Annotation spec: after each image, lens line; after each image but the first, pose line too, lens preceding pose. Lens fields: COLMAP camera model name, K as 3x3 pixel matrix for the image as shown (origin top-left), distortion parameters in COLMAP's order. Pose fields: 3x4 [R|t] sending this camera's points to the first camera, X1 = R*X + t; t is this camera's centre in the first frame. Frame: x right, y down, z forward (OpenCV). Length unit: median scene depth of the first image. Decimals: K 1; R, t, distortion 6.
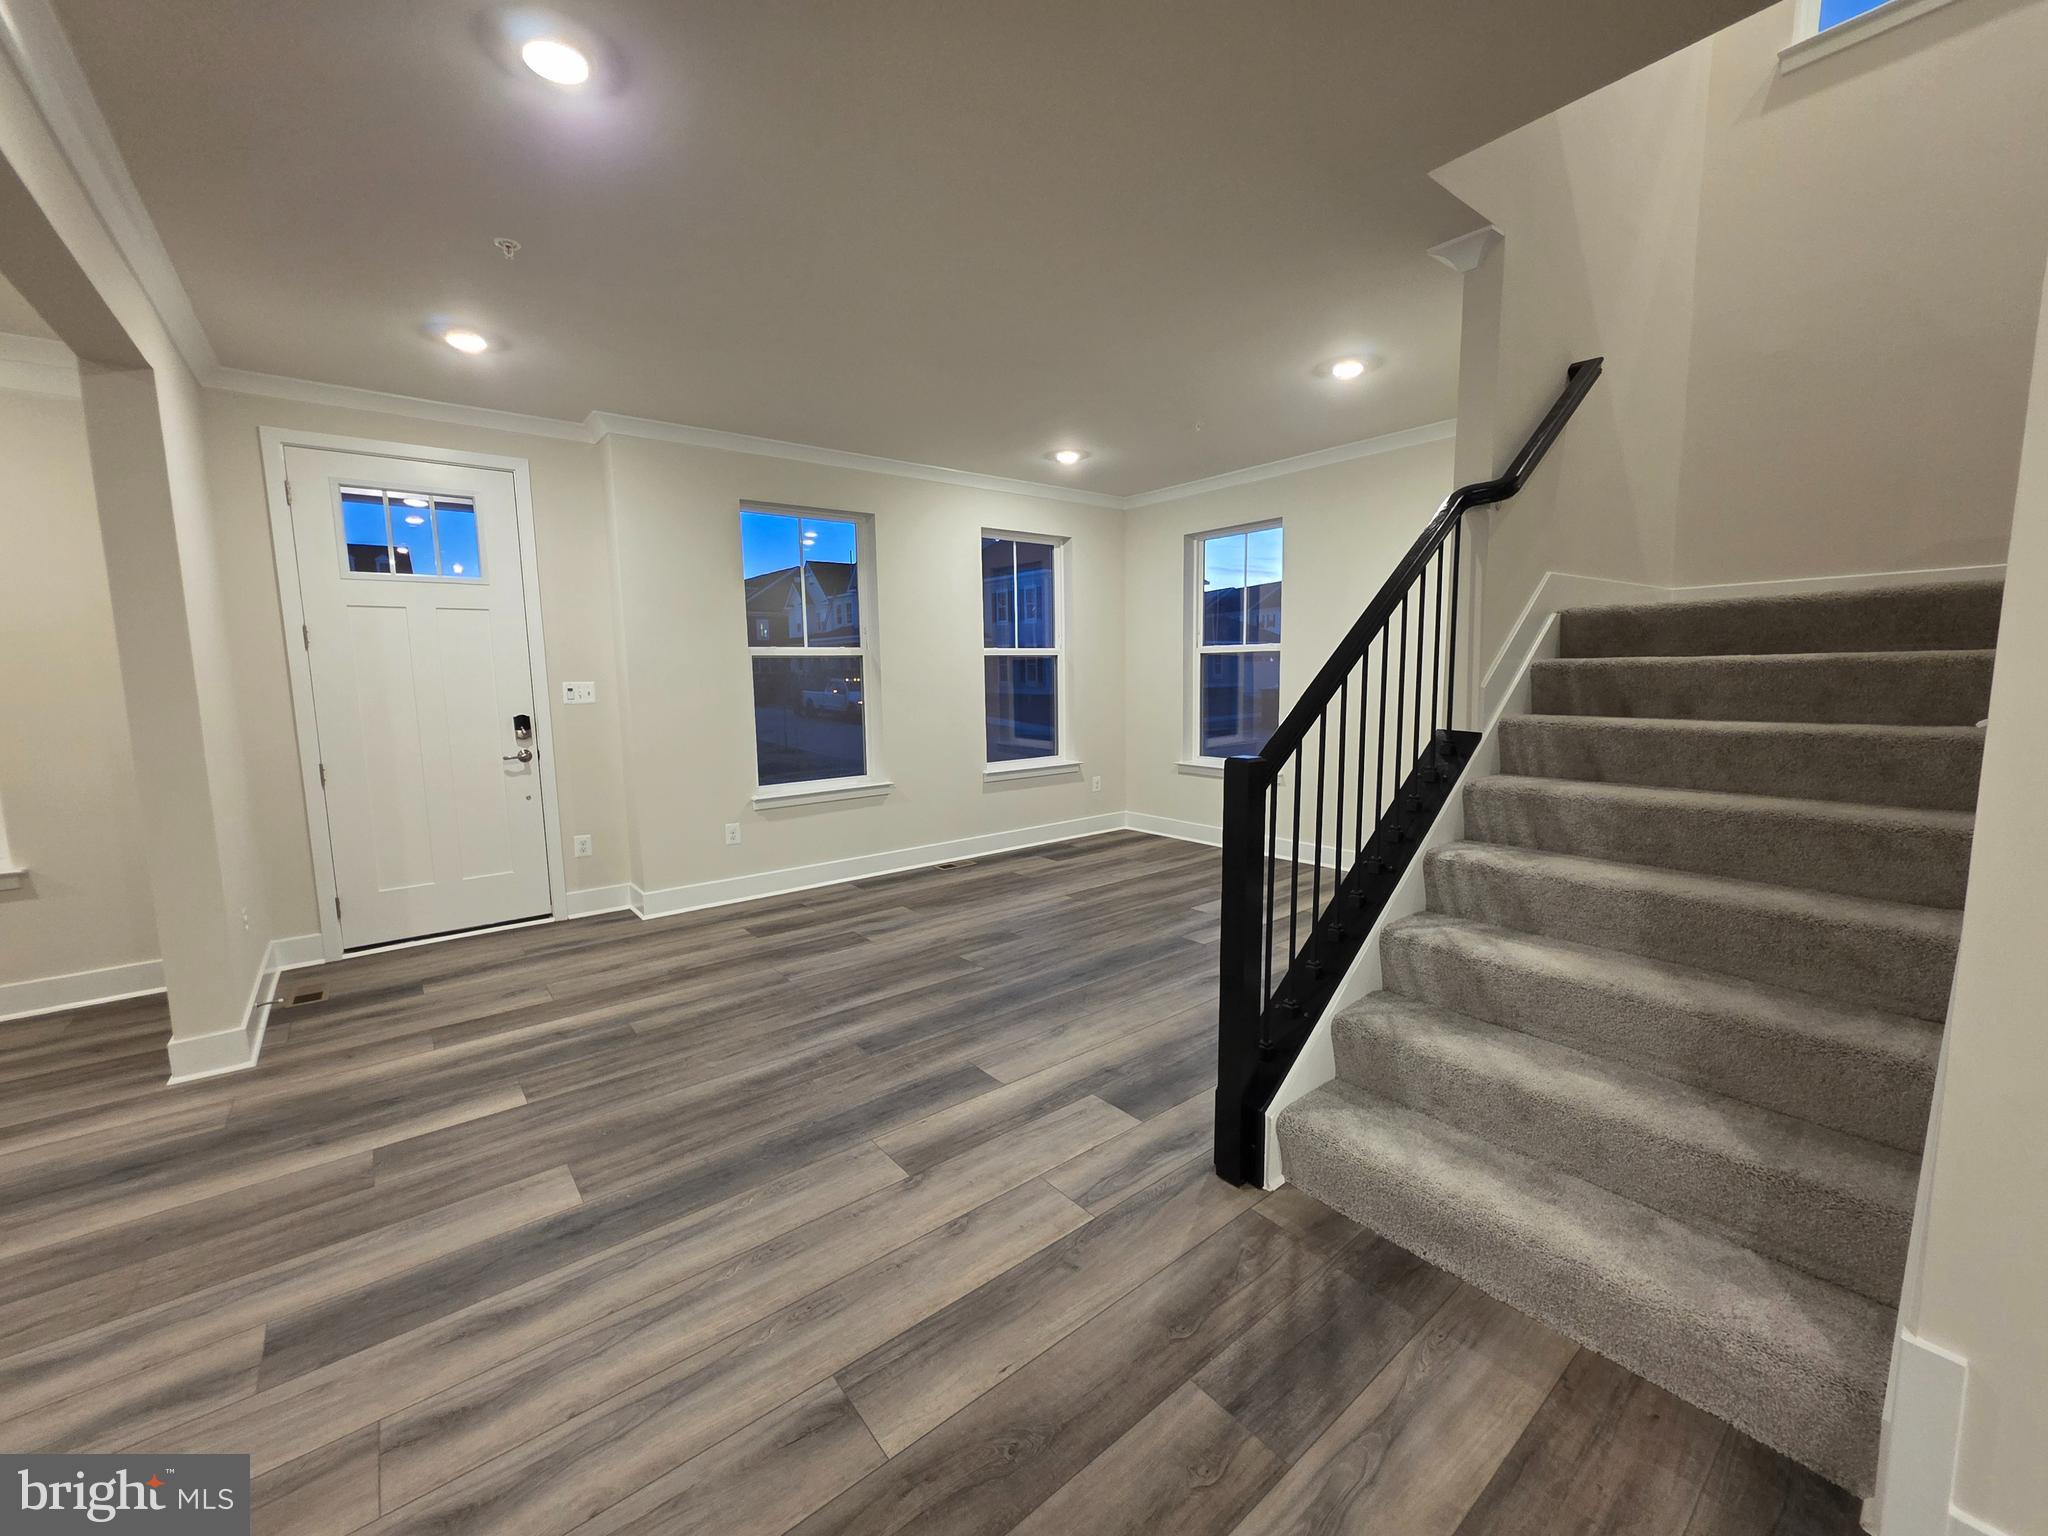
lens RADIAL K [[817.0, 0, 1030.0], [0, 817.0, 764.3], [0, 0, 1]] dist [0.001778, 0.000367]
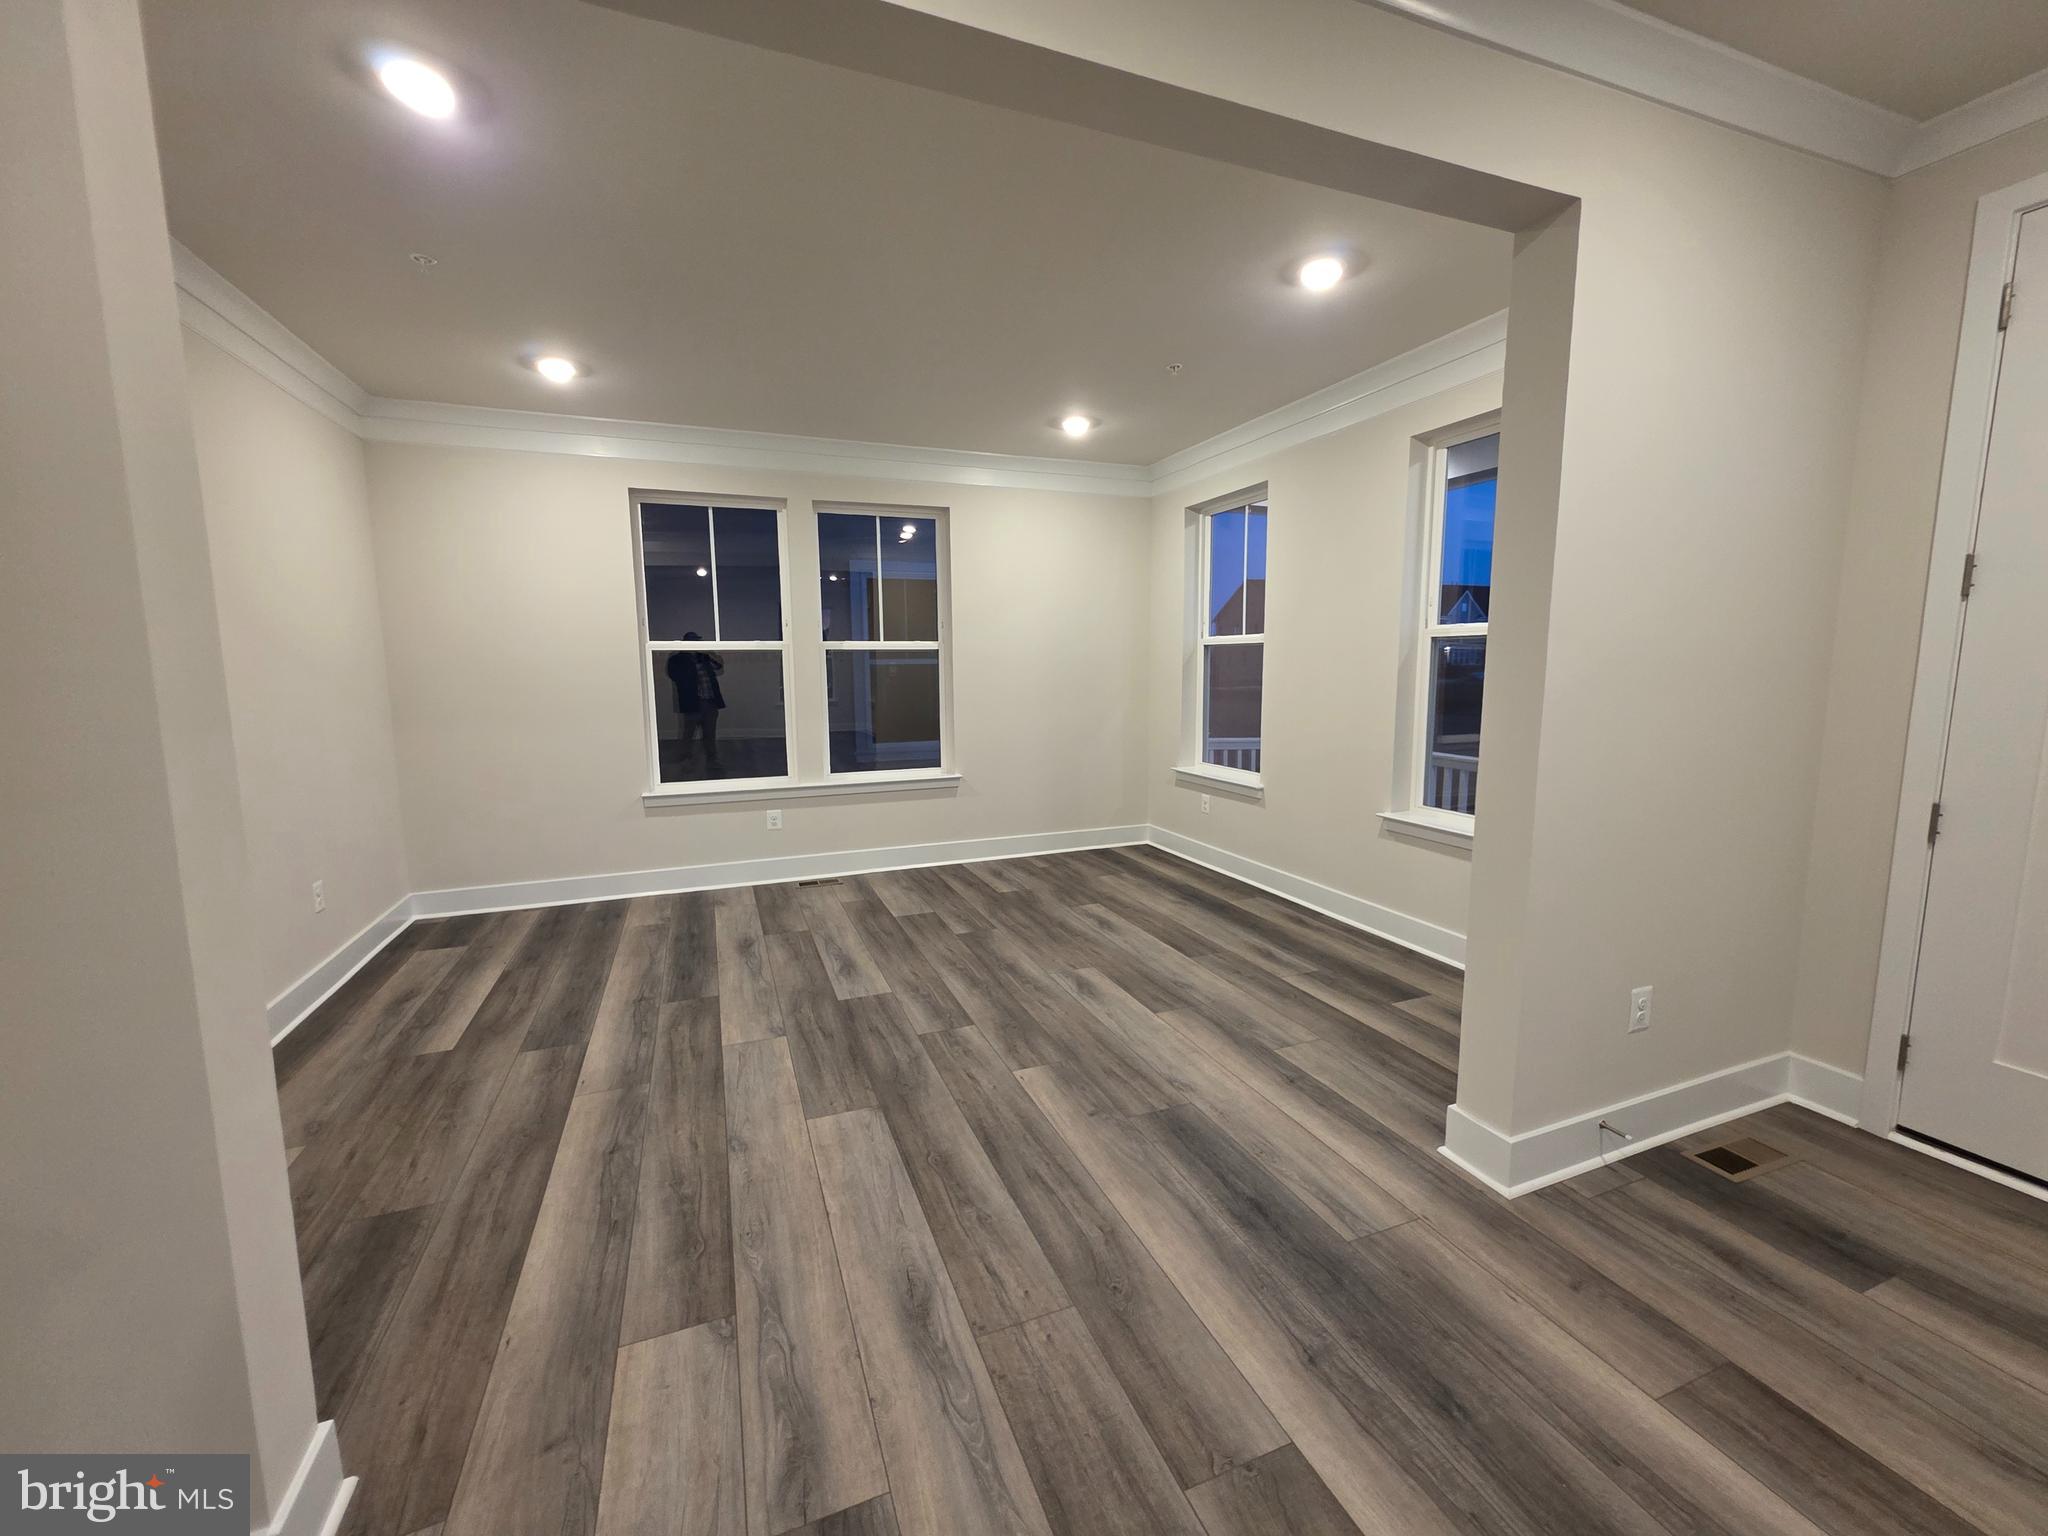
lens RADIAL K [[817.0, 0, 1030.0], [0, 817.0, 764.3], [0, 0, 1]] dist [0.001778, 0.000367]
pose [[-0.300458, 0.140554, -0.943382, -0.195573], [-0.100394, 0.978928, 0.177825, -0.083082], [0.948497, 0.148139, -0.280016, 0.720471]]
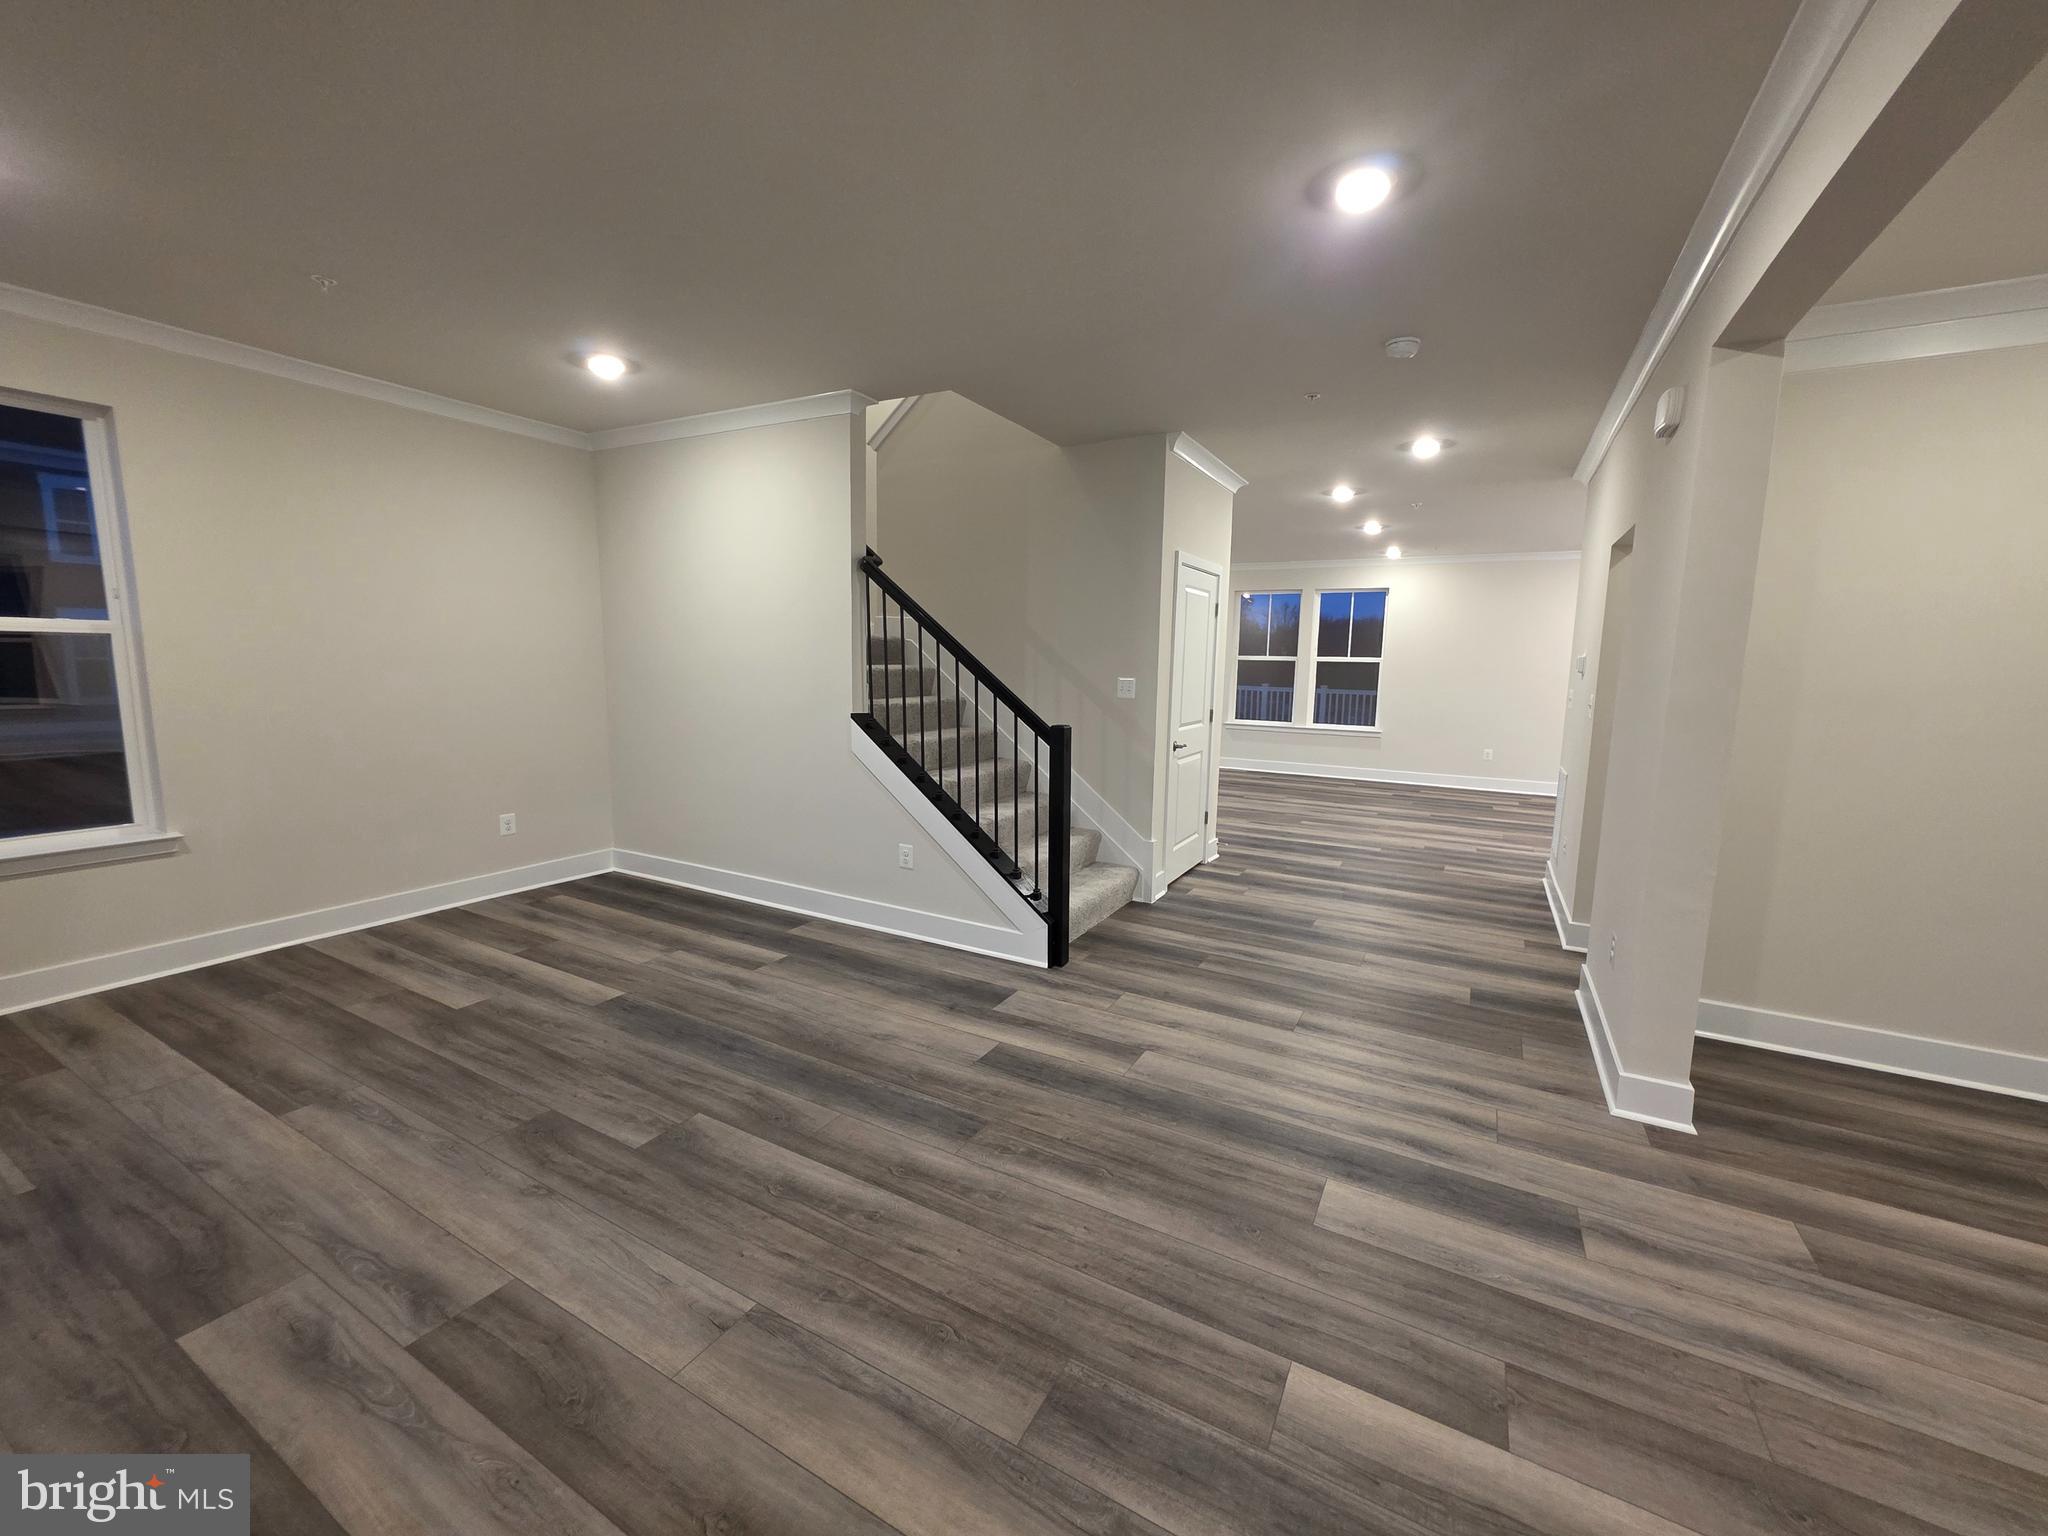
lens RADIAL K [[817.0, 0, 1030.0], [0, 817.0, 764.3], [0, 0, 1]] dist [0.001778, 0.000367]
pose [[-0.376947, -0.112803, 0.919340, -0.935506], [0.095670, 0.982506, 0.159780, -0.146778], [-0.921281, 0.148182, -0.359561, 1.175867]]
